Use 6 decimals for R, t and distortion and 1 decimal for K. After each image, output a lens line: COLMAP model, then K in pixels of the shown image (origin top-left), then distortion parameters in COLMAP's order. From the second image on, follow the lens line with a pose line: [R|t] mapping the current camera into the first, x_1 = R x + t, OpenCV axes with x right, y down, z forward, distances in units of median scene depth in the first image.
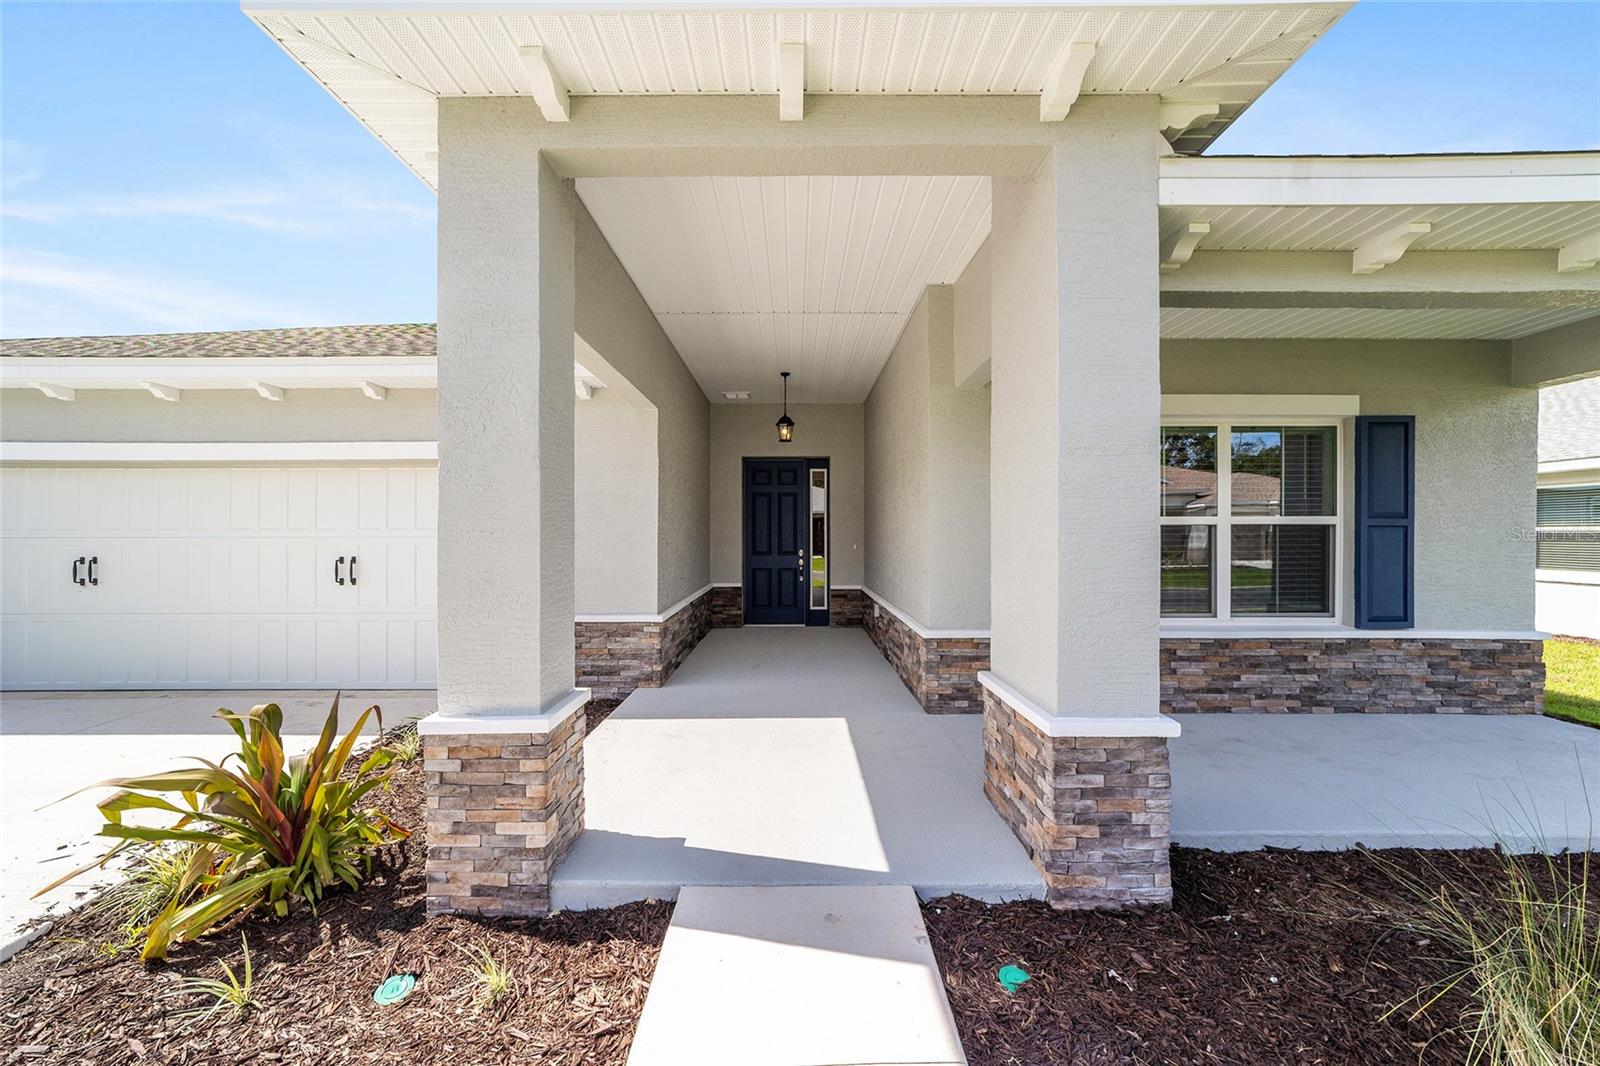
lens RADIAL K [[614.7, 0, 794.5], [0, 614.7, 535.5], [0, 0, 1]] dist [-0.007912, 0.004085]
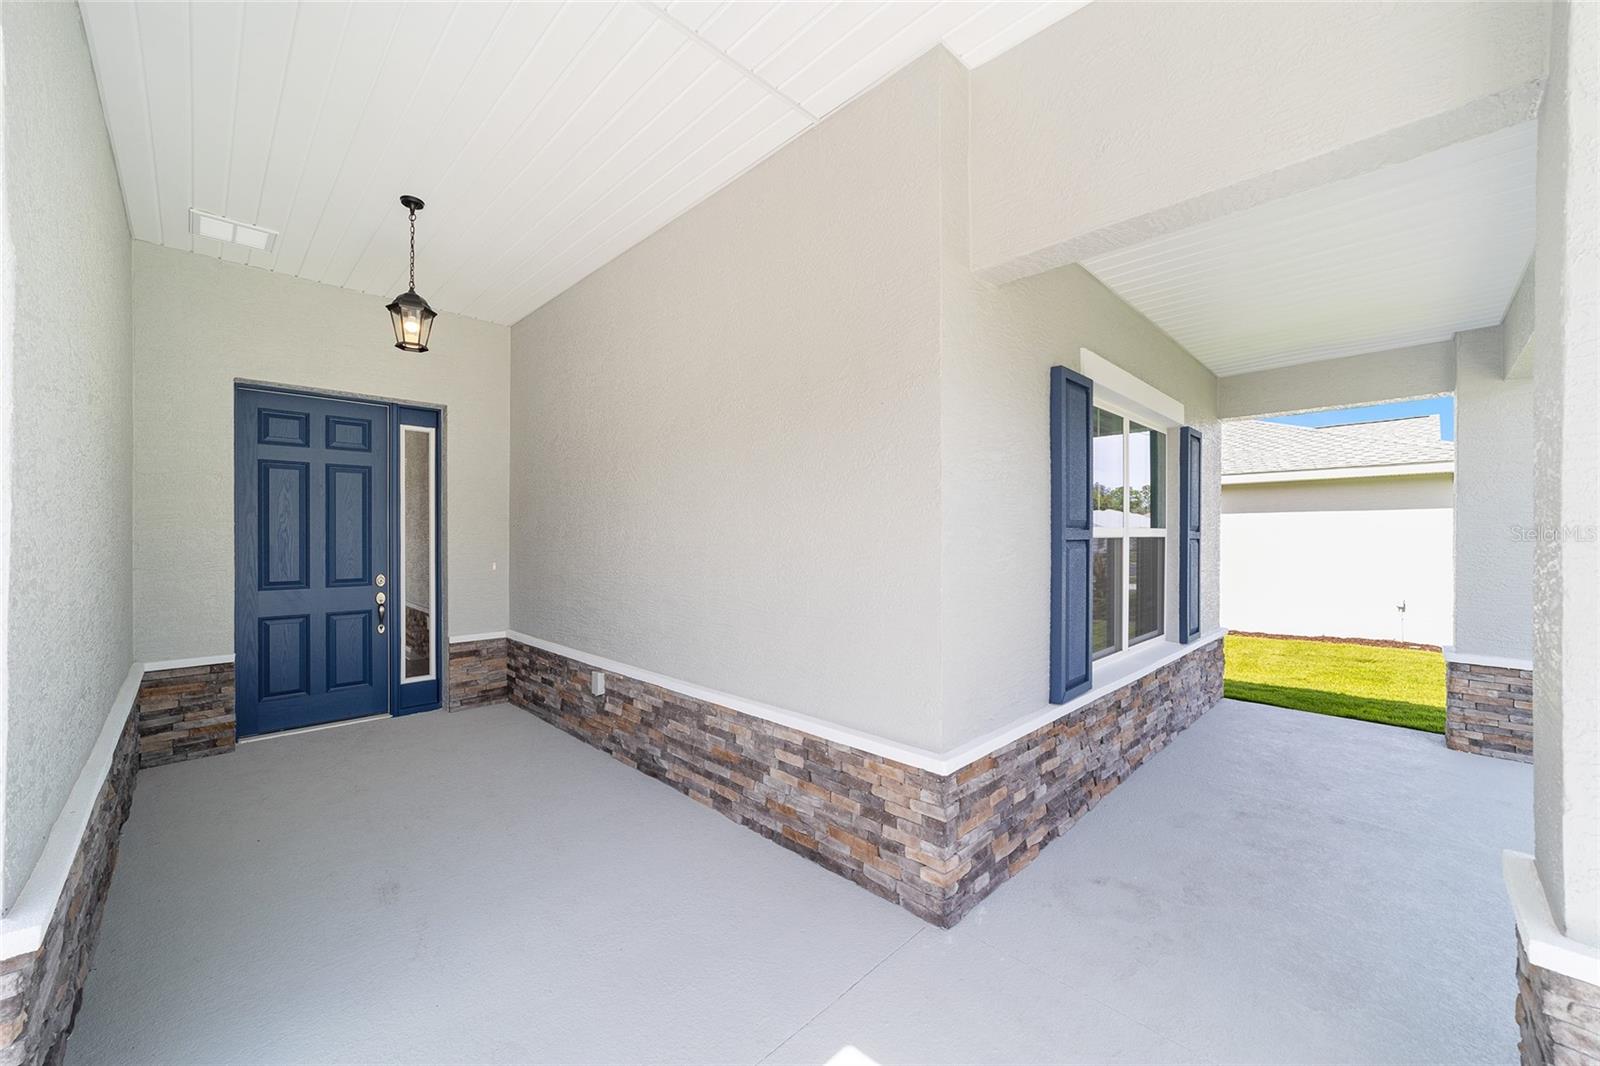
lens RADIAL K [[614.7, 0, 800.9], [0, 614.7, 539.9], [0, 0, 1]] dist [-0.007912, 0.004085]
pose [[0.716365, 0.002271, 0.697722, -0.101915], [-0.002389, 0.999997, -0.000802, -0.007511], [-0.697722, -0.001092, 0.716368, 0.376061]]
